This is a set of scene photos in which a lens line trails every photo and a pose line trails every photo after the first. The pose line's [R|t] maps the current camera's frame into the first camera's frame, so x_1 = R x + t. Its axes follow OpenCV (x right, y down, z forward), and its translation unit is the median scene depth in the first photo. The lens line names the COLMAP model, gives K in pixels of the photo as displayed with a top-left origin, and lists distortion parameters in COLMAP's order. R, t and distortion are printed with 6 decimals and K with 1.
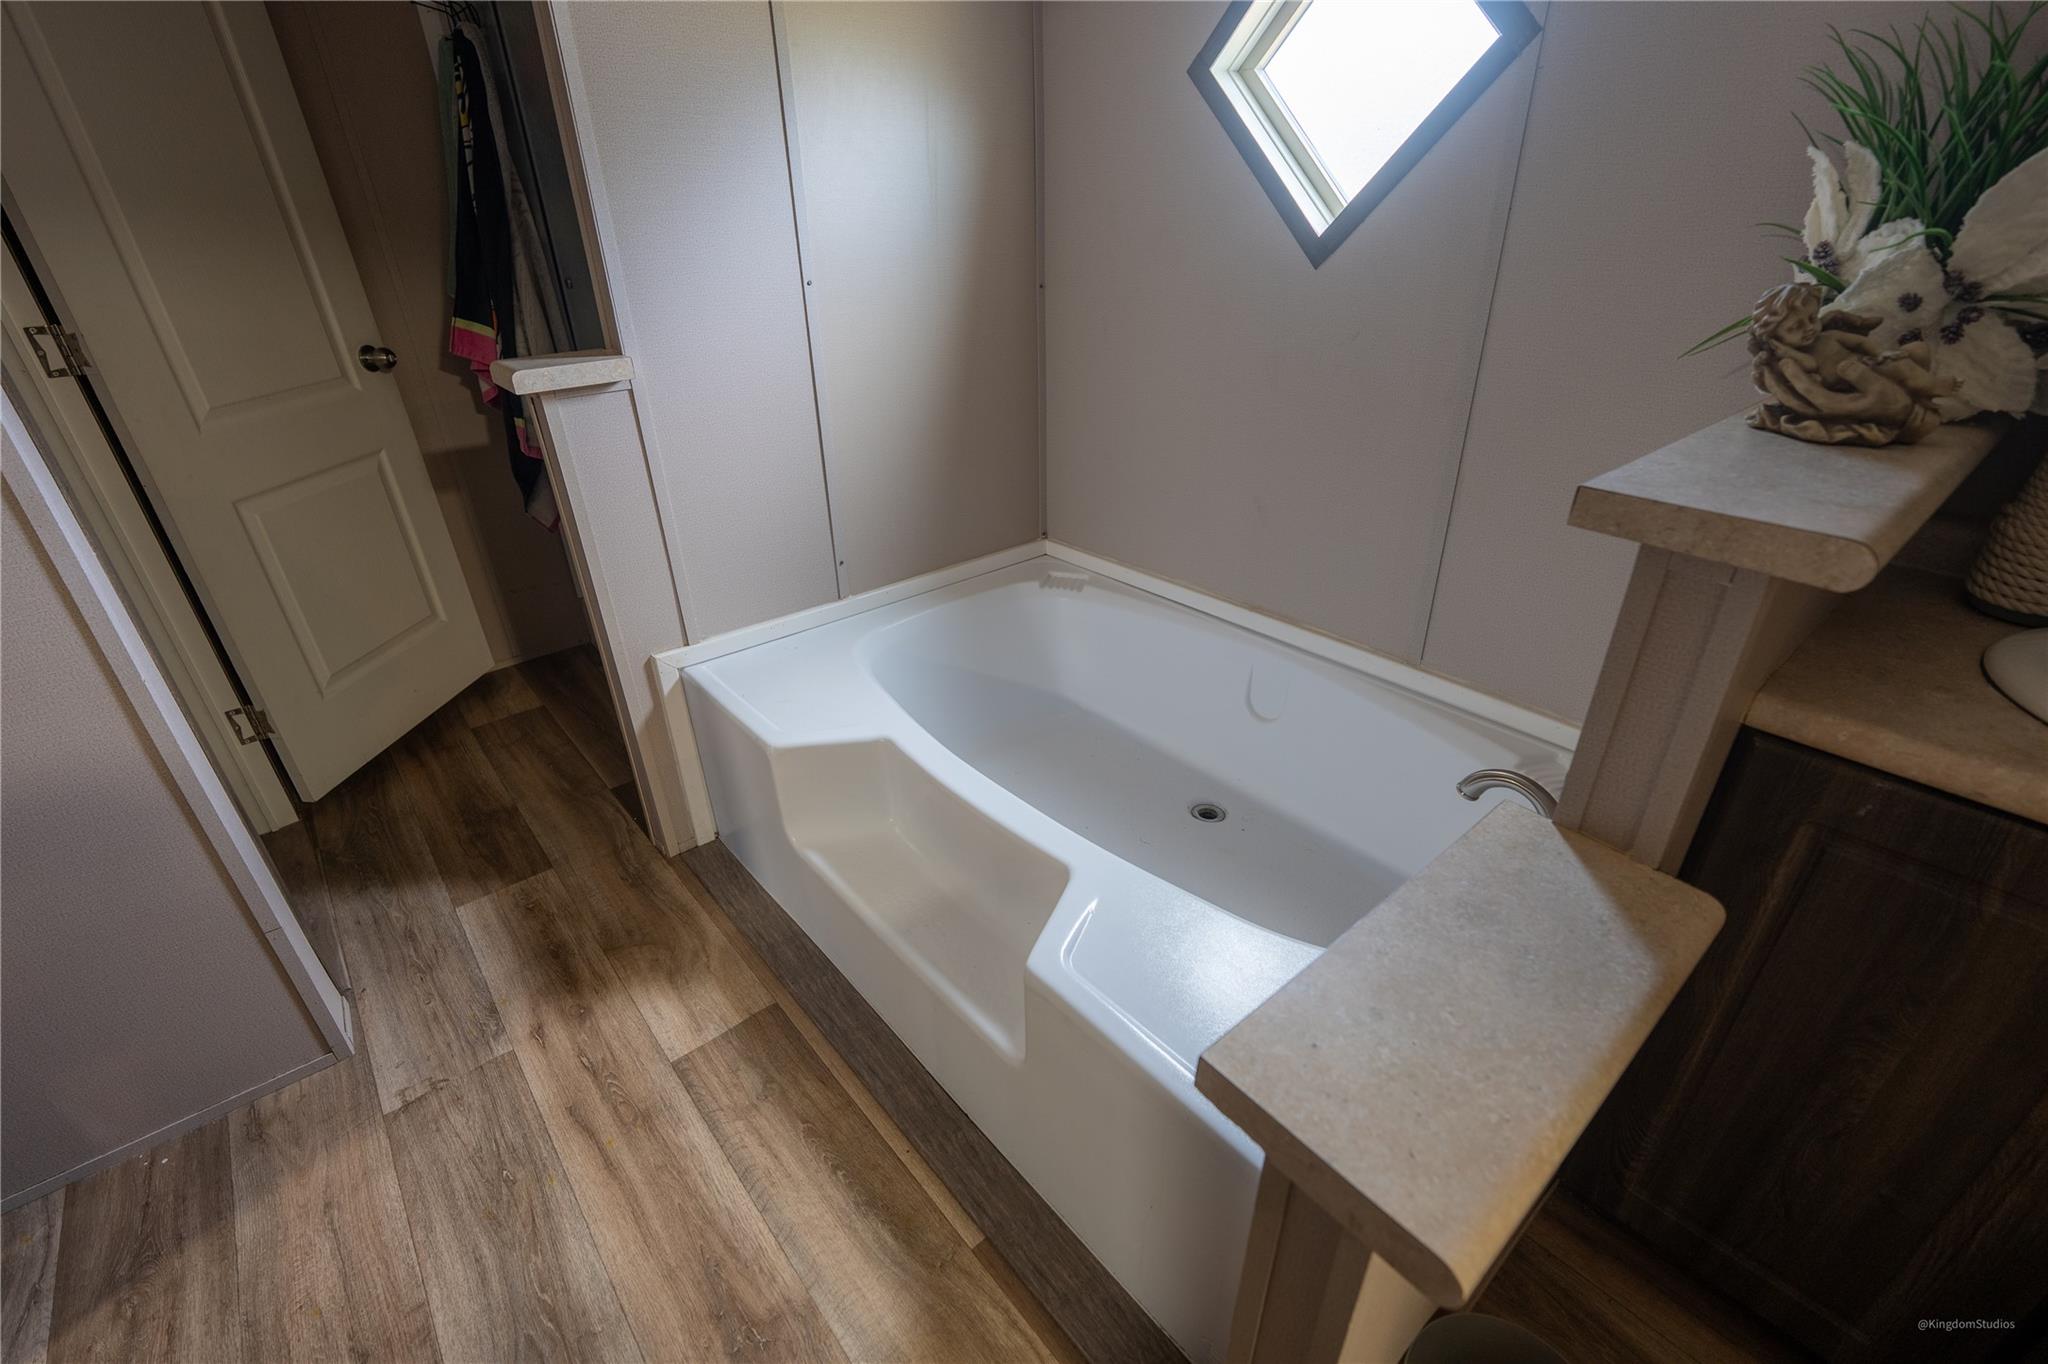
lens RADIAL K [[904.7, 0, 1013.9], [0, 904.7, 679.1], [0, 0, 1]] dist [-0.013743, 0.002131]
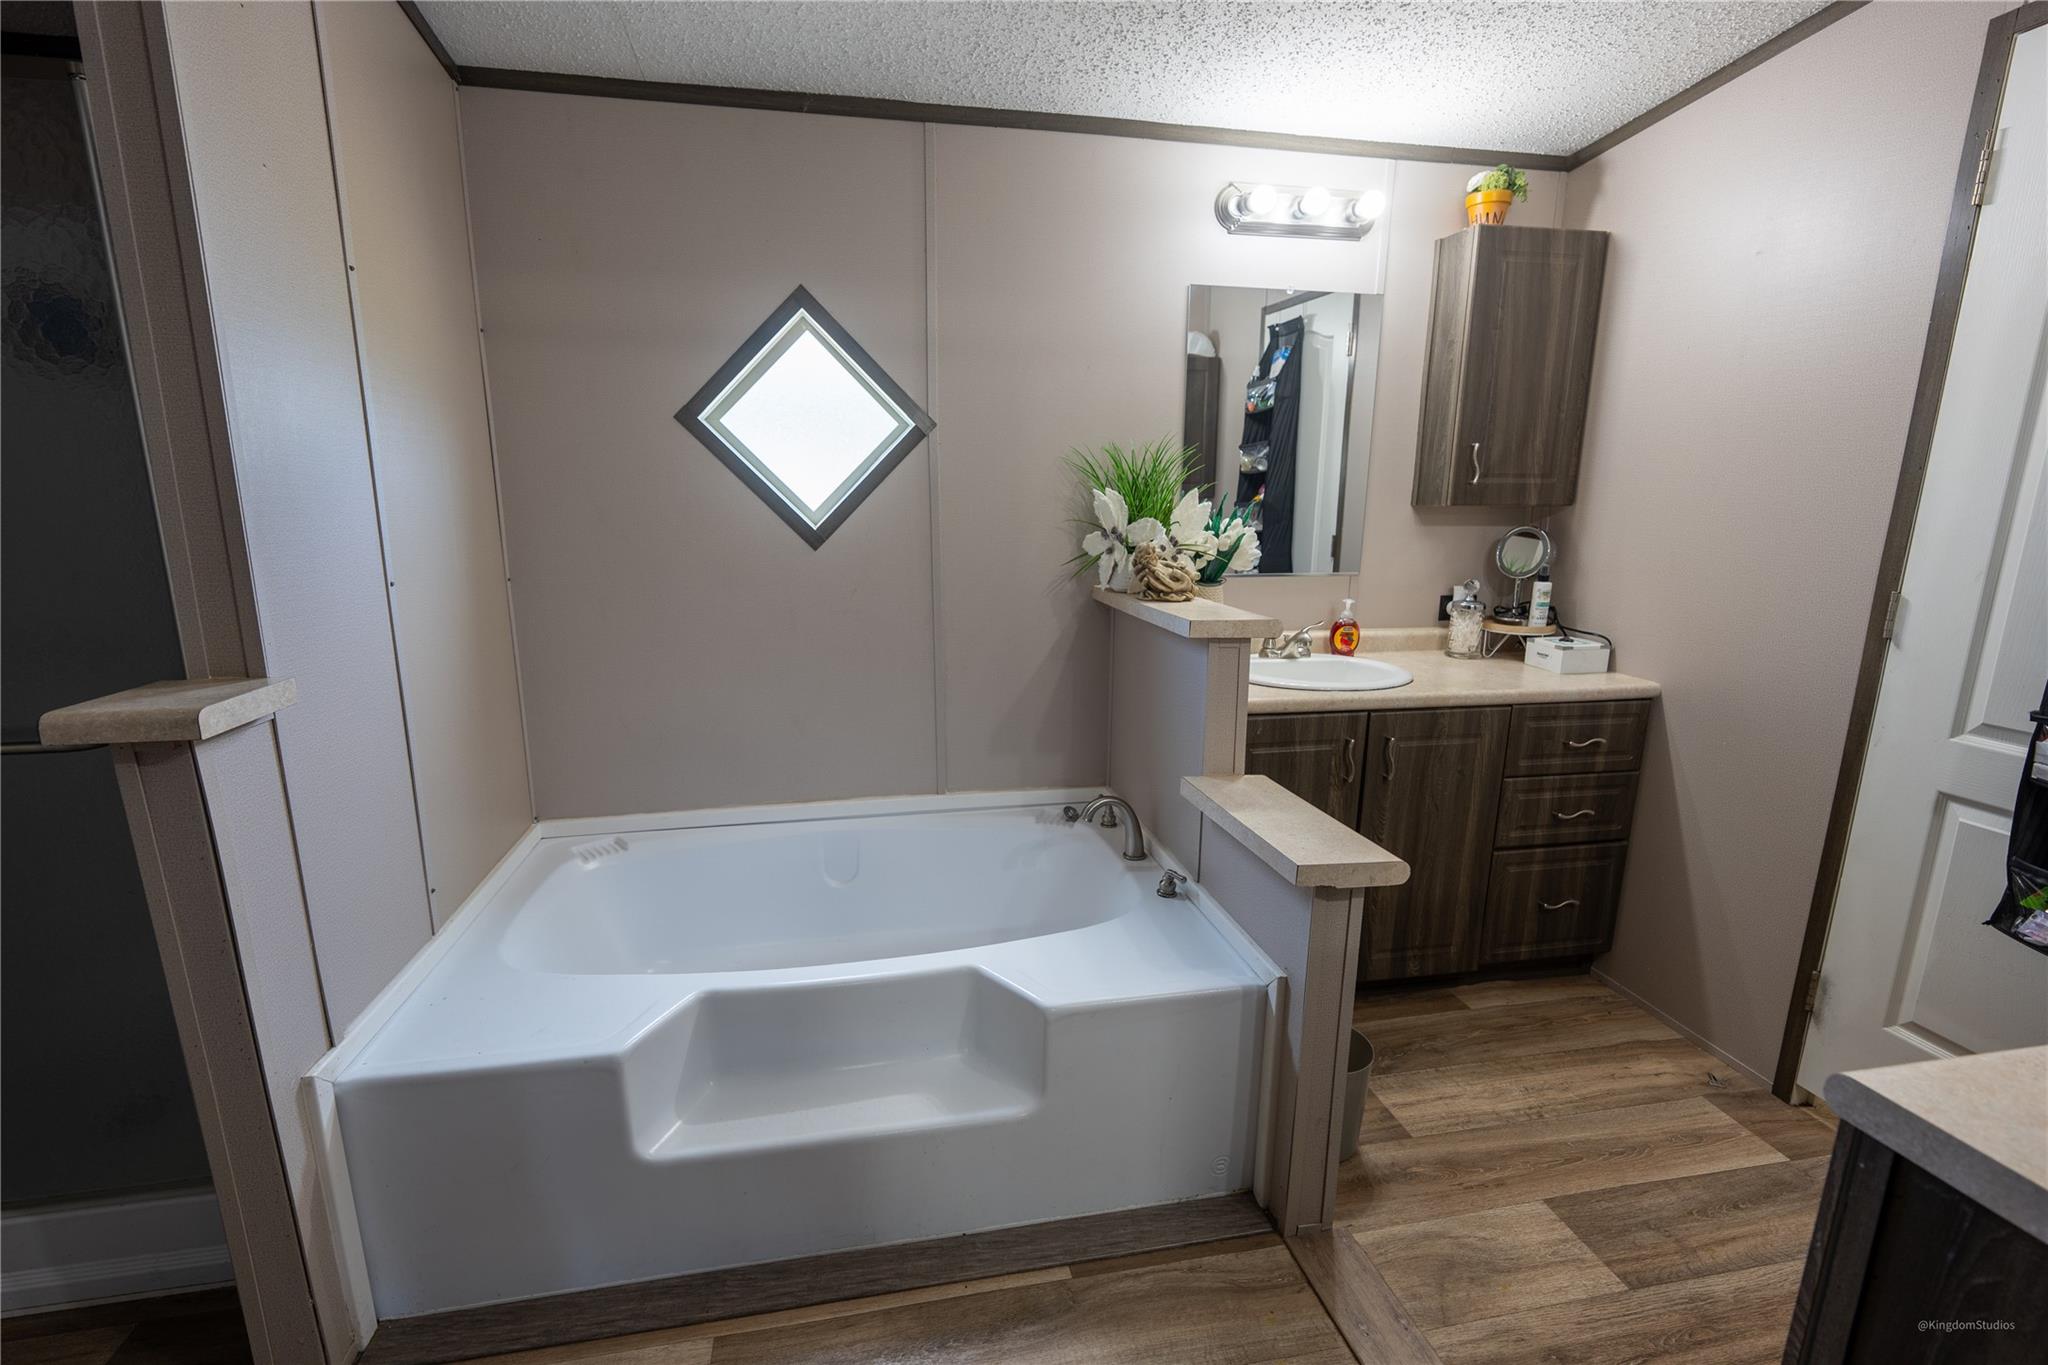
lens RADIAL K [[904.7, 0, 1008.4], [0, 904.7, 686.9], [0, 0, 1]] dist [-0.013743, 0.002131]
pose [[0.486088, -0.159998, 0.859138, -1.559761], [0.385229, 0.921658, -0.046316, -0.430461], [-0.784421, 0.353479, 0.509643, 0.863537]]
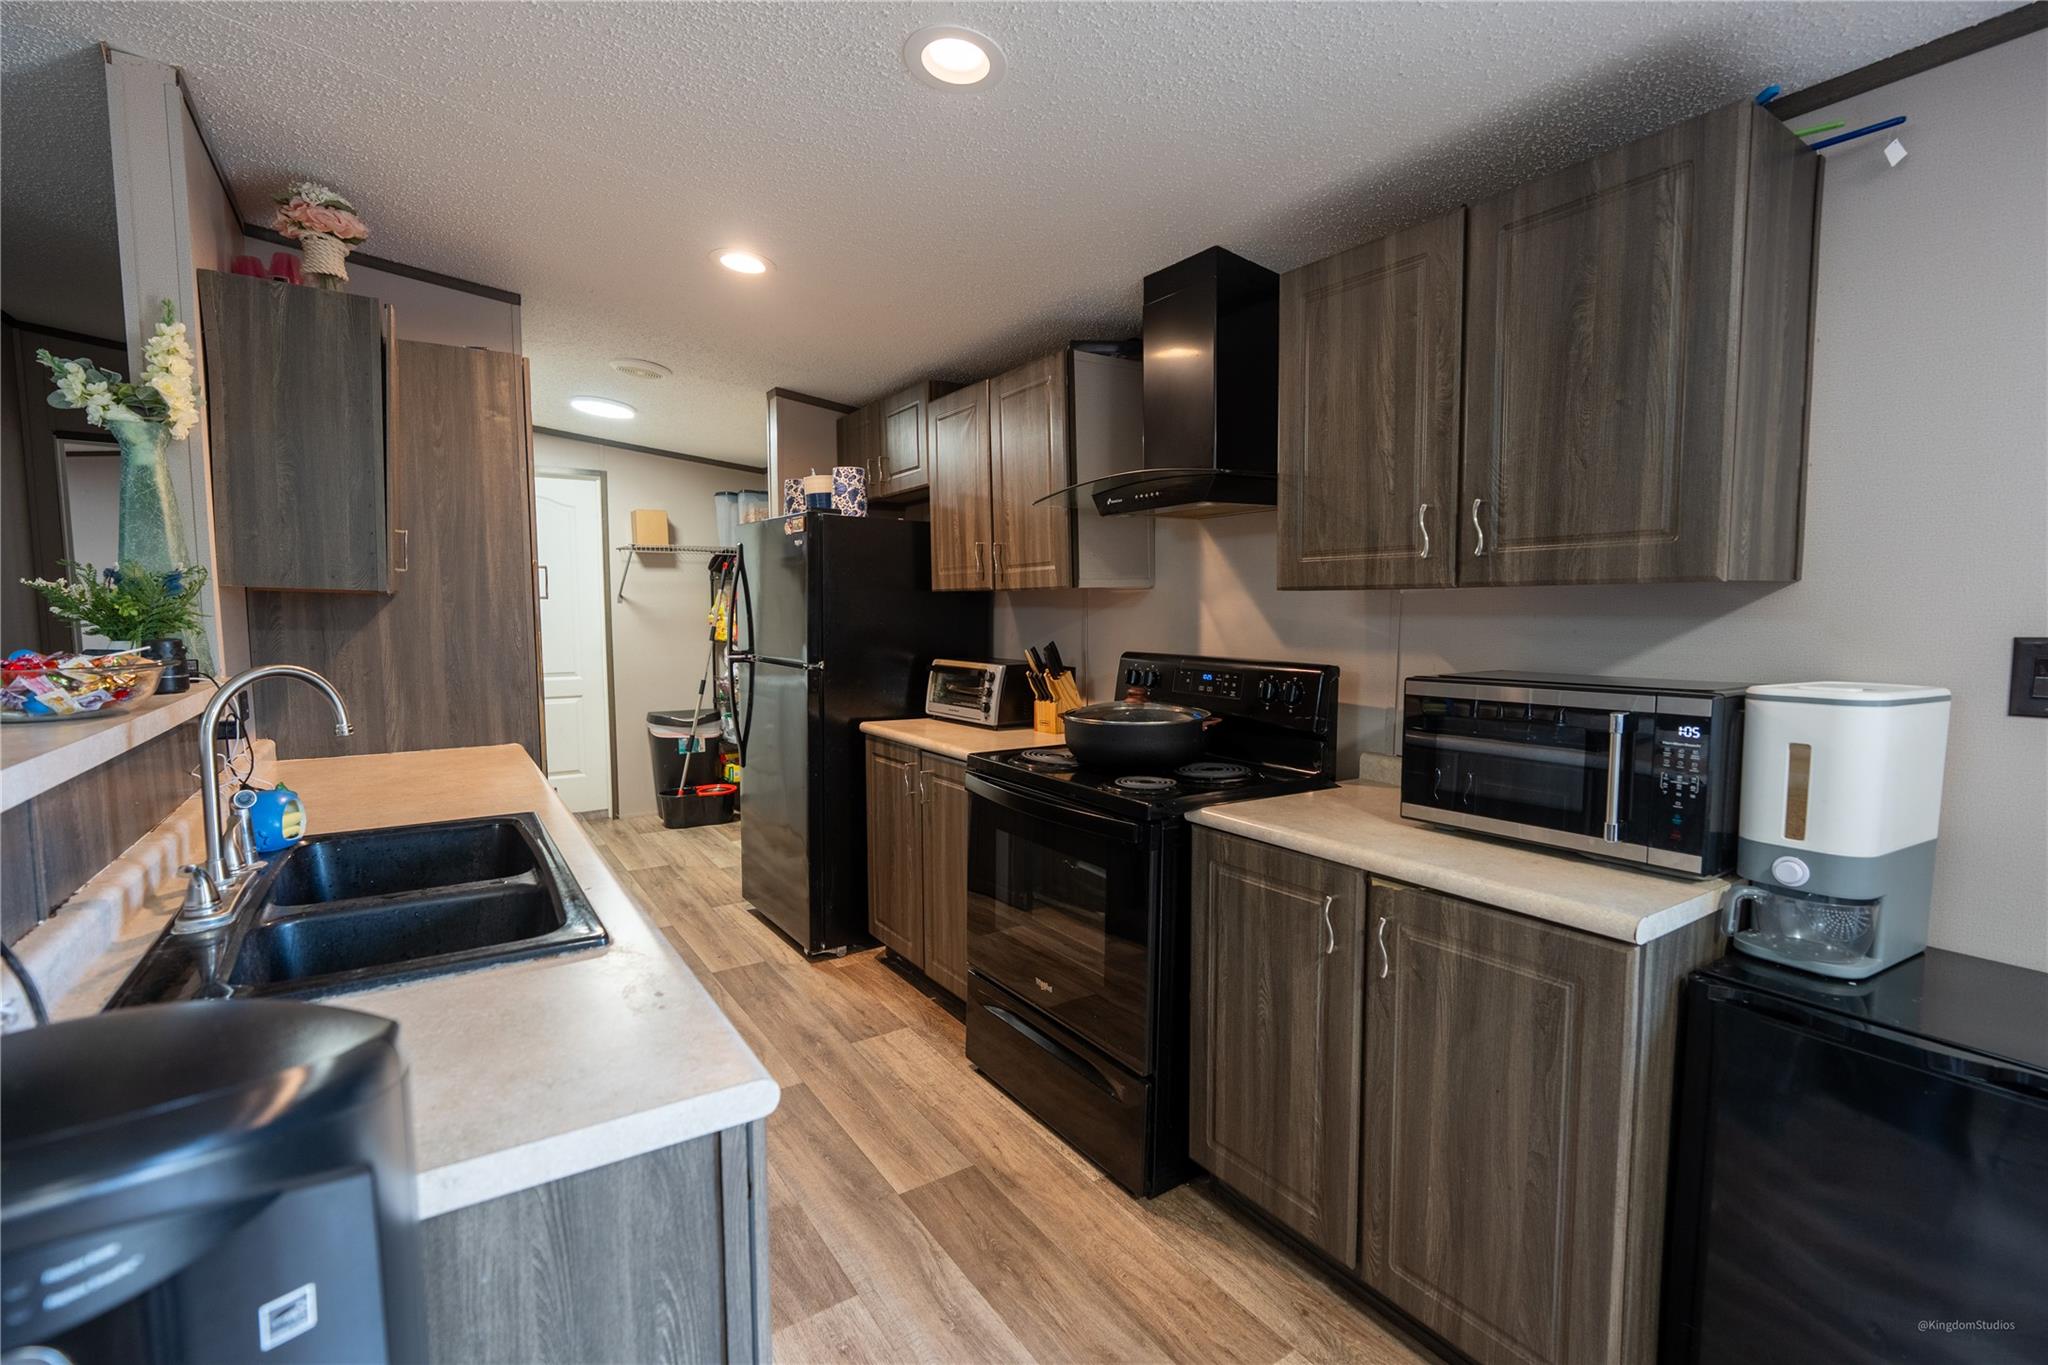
lens RADIAL K [[904.7, 0, 1030.0], [0, 904.7, 685.7], [0, 0, 1]] dist [-0.013743, 0.002131]
pose [[0.995366, 0.034799, -0.089641, 1.625431], [-0.066346, 0.923317, -0.378265, 1.057379], [0.069604, 0.382460, 0.921347, -2.190736]]
